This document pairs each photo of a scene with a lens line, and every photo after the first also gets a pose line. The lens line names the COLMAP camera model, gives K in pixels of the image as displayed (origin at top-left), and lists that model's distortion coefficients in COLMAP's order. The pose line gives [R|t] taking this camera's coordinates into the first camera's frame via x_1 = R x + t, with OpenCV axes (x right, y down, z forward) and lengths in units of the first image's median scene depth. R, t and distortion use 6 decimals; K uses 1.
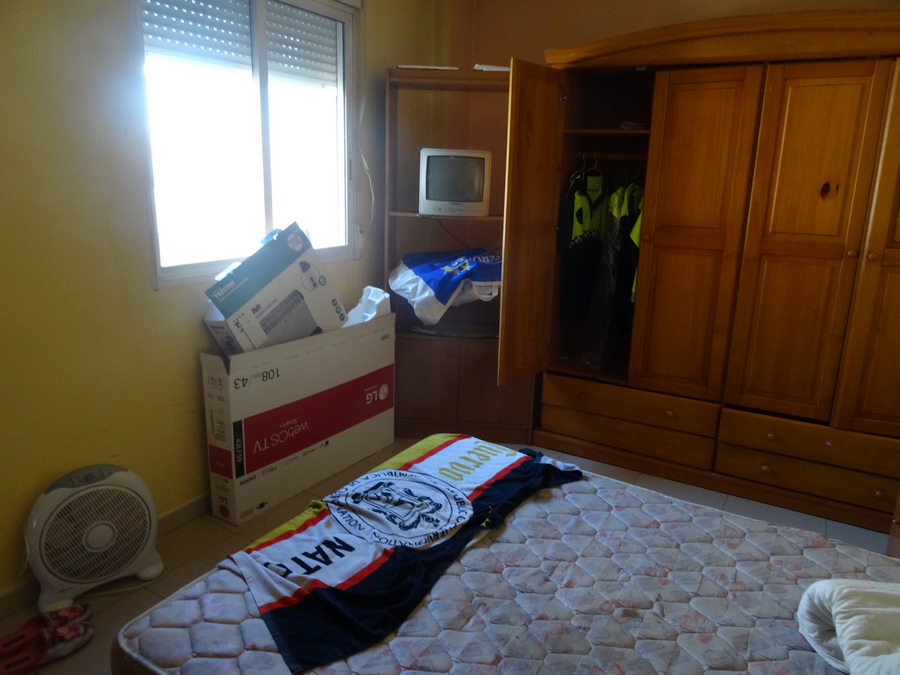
lens RADIAL K [[637.3, 0, 449.1], [0, 637.3, 336.4], [0, 0, 1]] dist [0.006436, -0.000745]
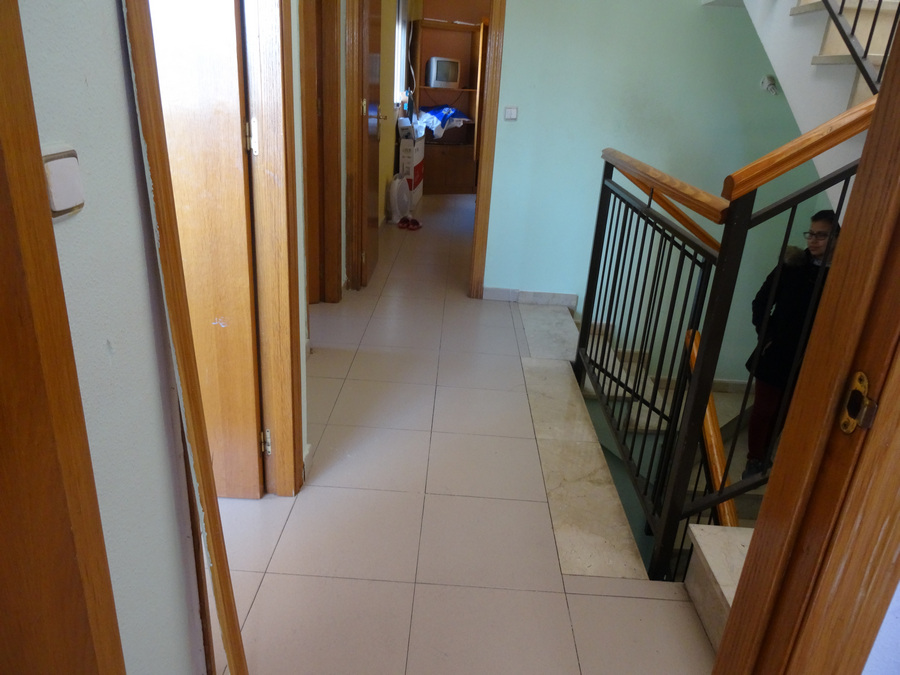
lens RADIAL K [[637.3, 0, 451.9], [0, 637.3, 338.2], [0, 0, 1]] dist [0.006436, -0.000745]
pose [[0.861587, -0.152778, 0.484072, -1.220288], [0.073962, 0.981239, 0.178046, 0.286346], [-0.502192, -0.117599, 0.856723, -1.085998]]
